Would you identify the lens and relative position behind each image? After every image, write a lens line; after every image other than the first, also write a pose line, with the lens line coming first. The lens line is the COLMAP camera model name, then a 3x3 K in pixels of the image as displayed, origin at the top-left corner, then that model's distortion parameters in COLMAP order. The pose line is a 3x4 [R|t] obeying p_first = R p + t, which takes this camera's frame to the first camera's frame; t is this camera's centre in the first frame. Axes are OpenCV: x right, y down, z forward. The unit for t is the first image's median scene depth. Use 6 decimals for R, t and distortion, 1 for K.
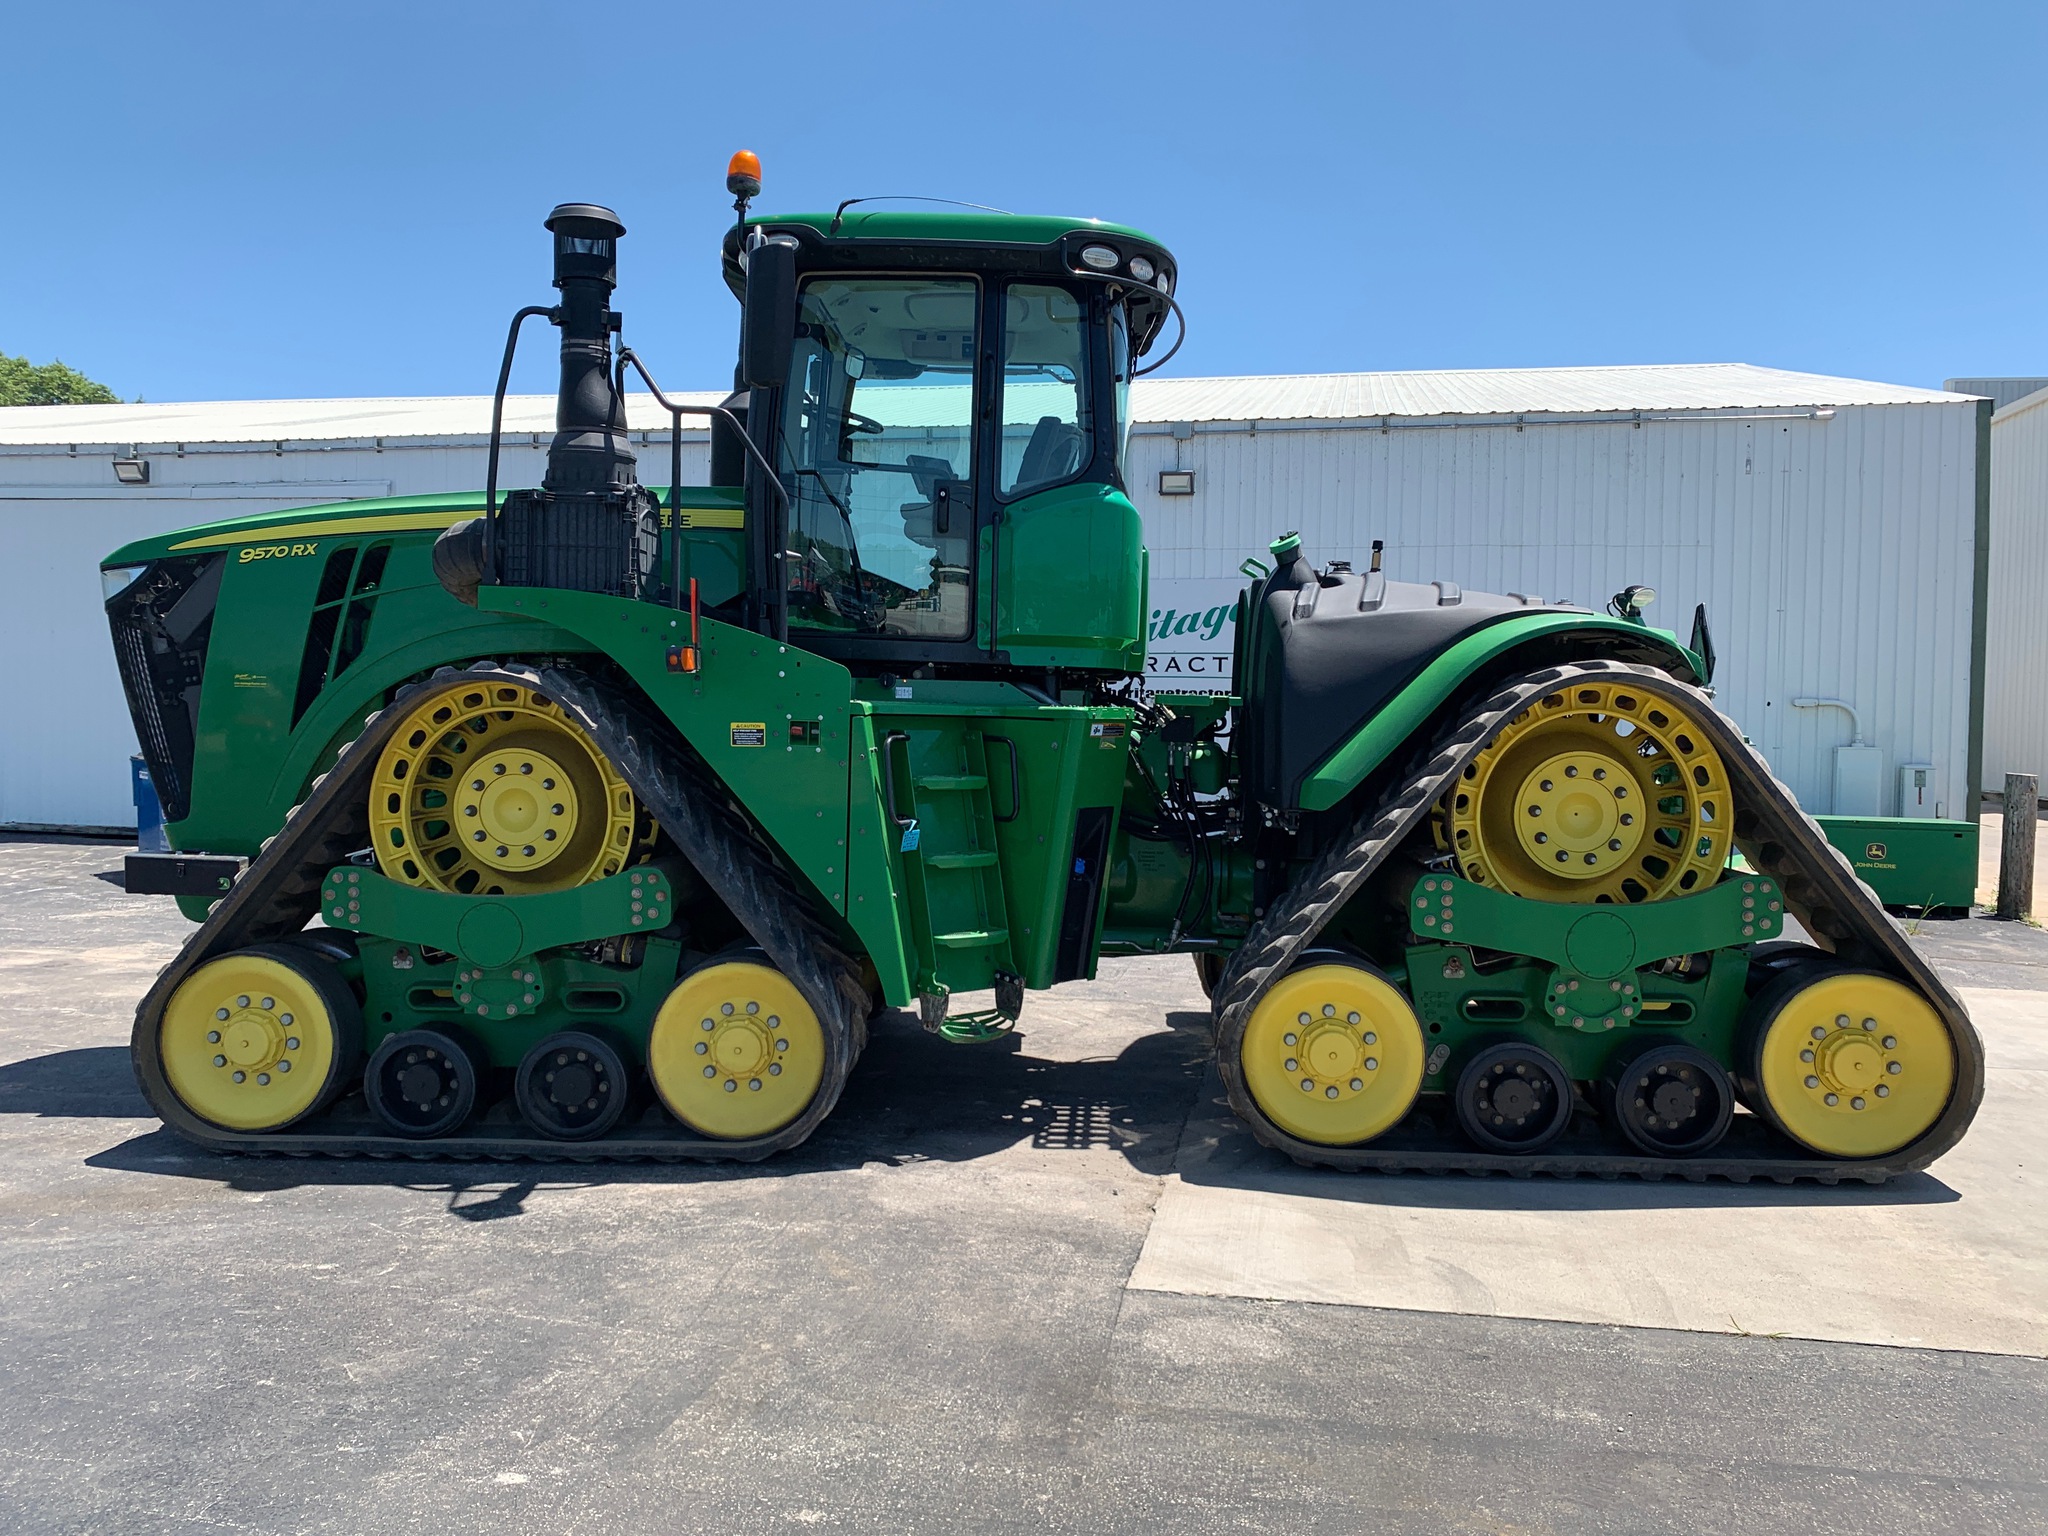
lens RADIAL K [[1538.1, 0, 1024.0], [0, 1538.1, 768.0], [0, 0, 1]] dist [0.013551, -0.014296]
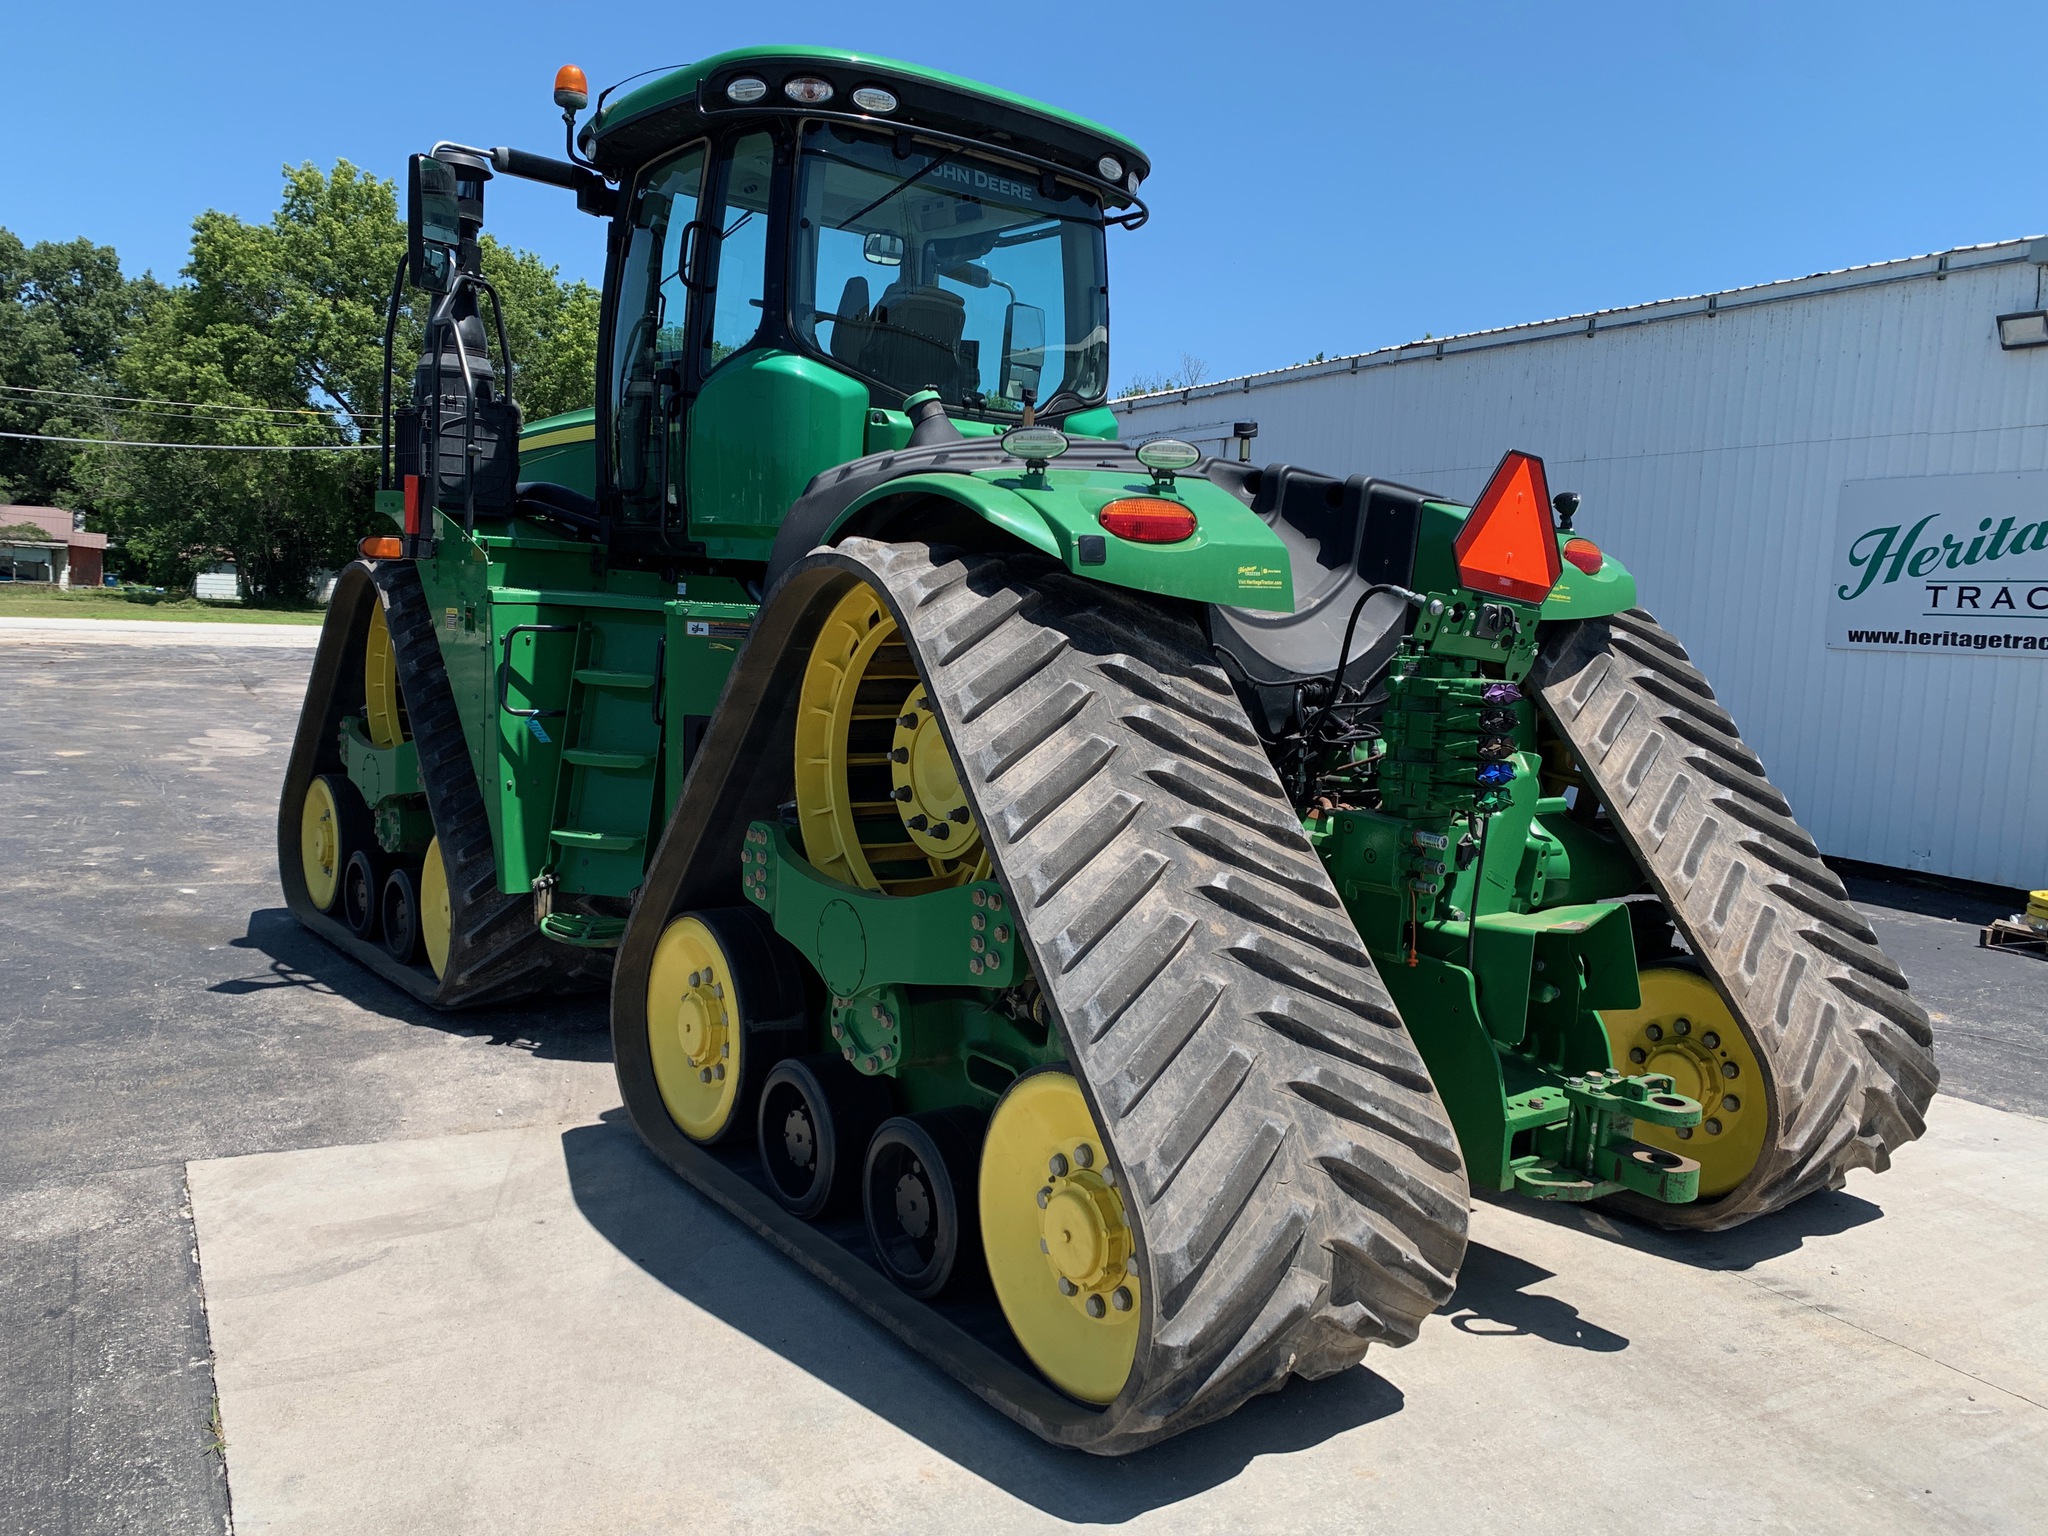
lens RADIAL K [[1544.7, 0, 1027.2], [0, 1544.7, 754.2], [0, 0, 1]] dist [0.028802, -0.003750]
pose [[0.665670, 0.085903, -0.741285, 0.959399], [-0.068488, 0.996193, 0.053940, -0.015272], [0.743097, 0.014863, 0.669019, 0.606619]]
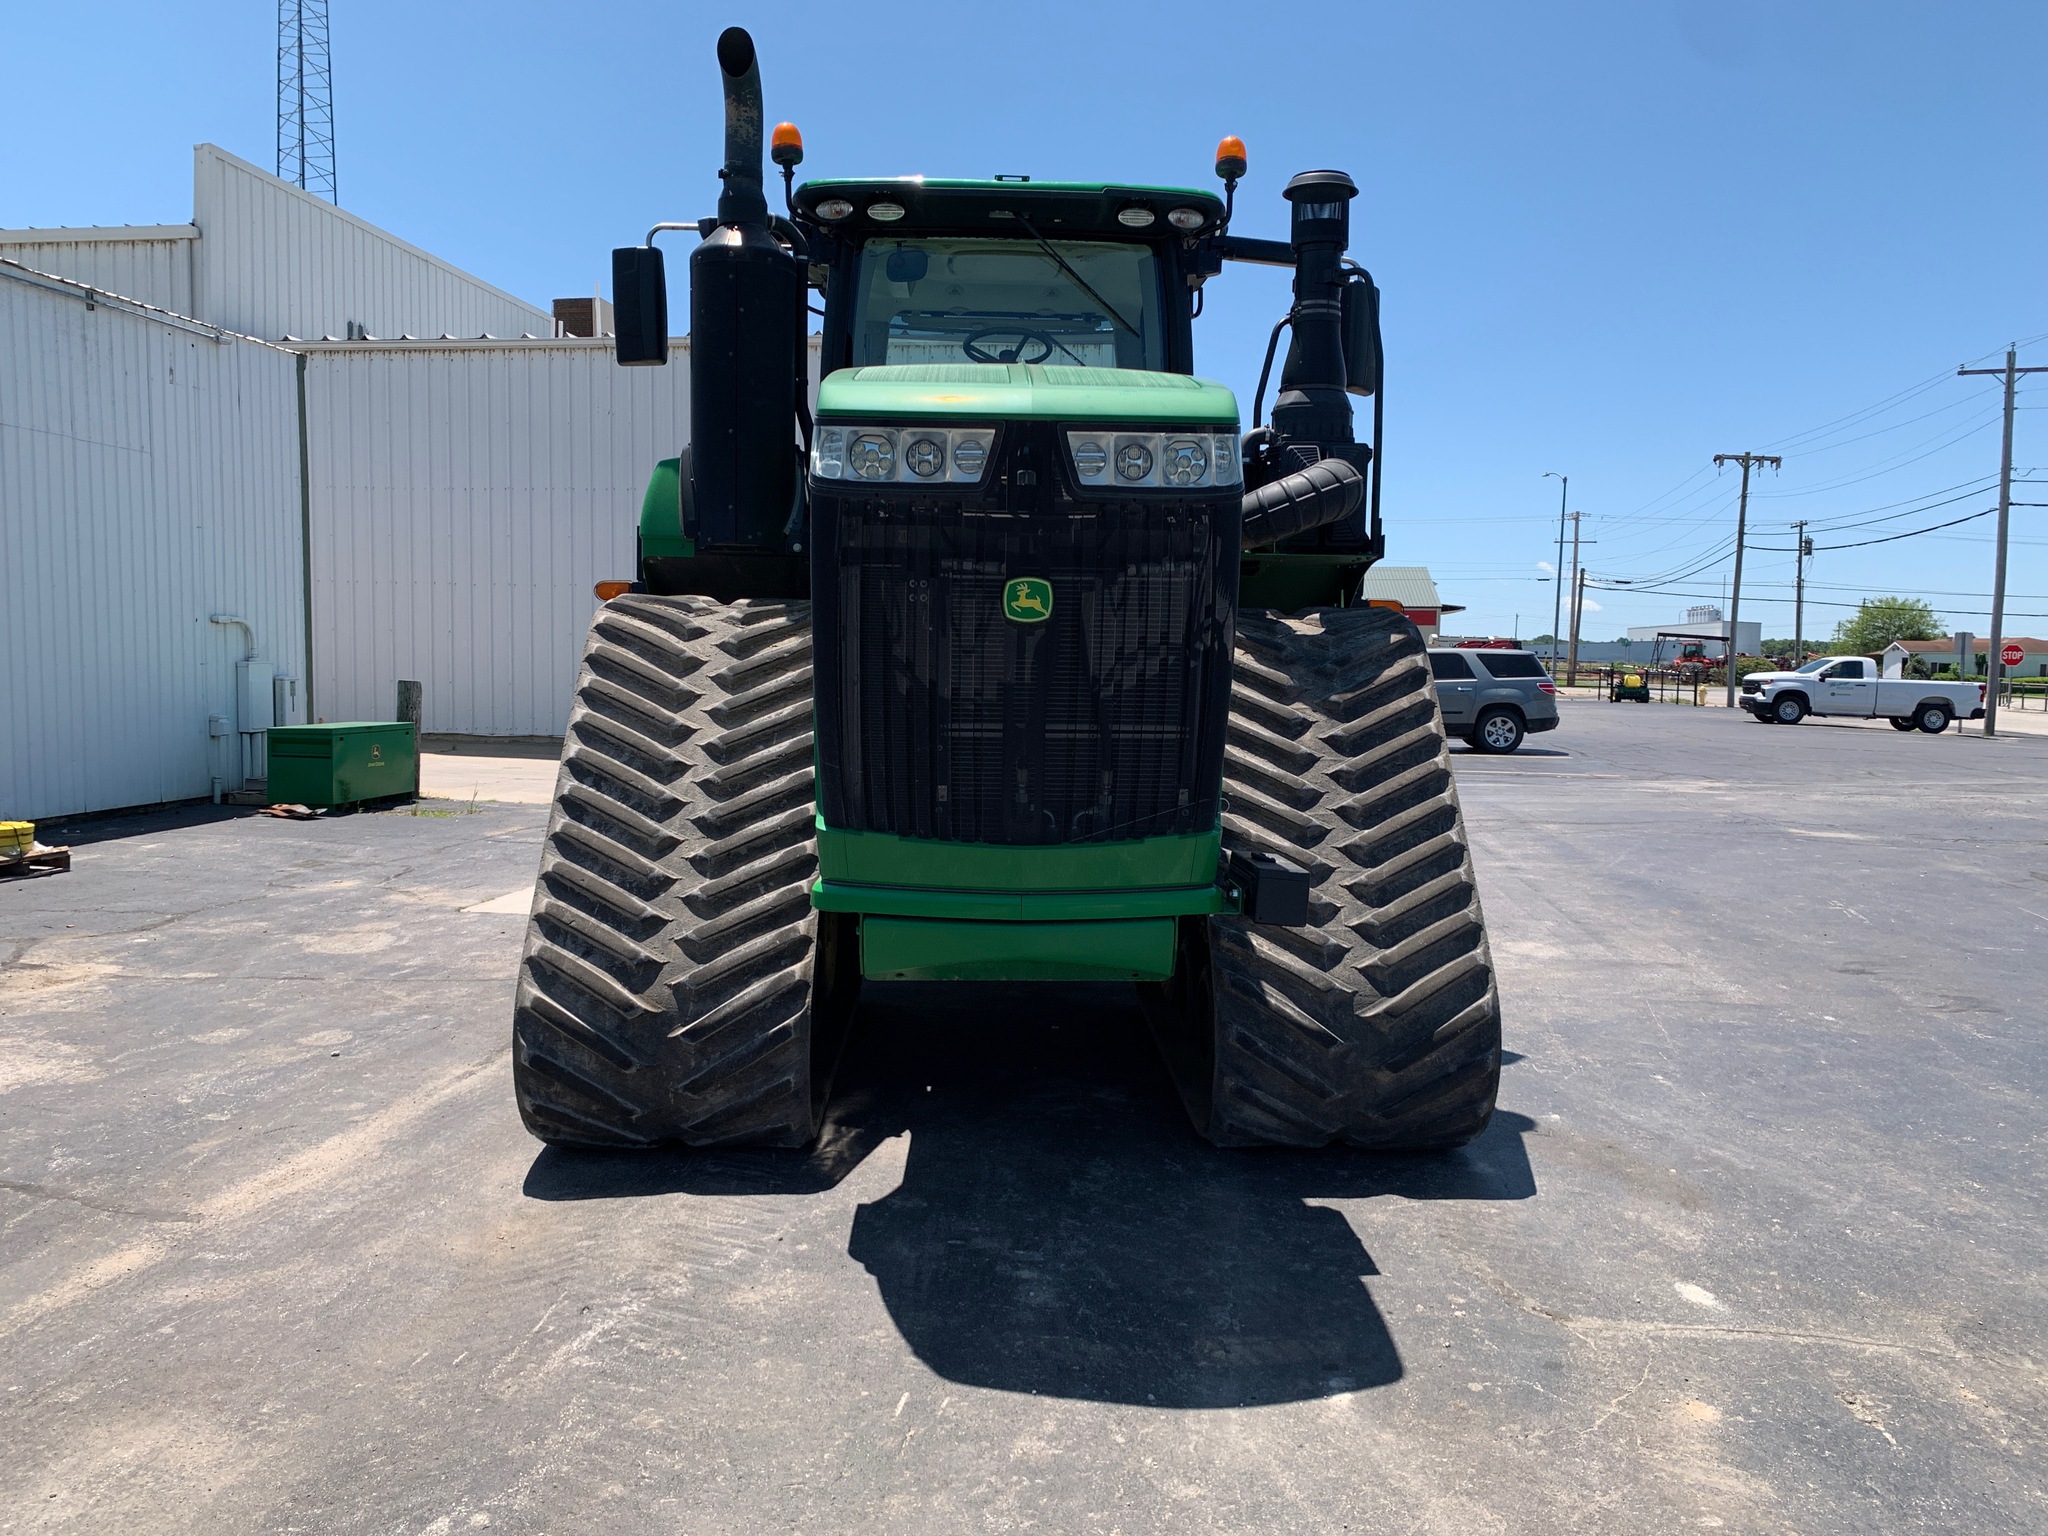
lens RADIAL K [[1538.1, 0, 1024.0], [0, 1538.1, 768.0], [0, 0, 1]] dist [0.013551, -0.014296]
pose [[-0.037797, -0.093608, 0.994891, -1.479028], [0.023008, 0.995257, 0.094516, -0.068849], [-0.999021, 0.026462, -0.035464, 1.355425]]
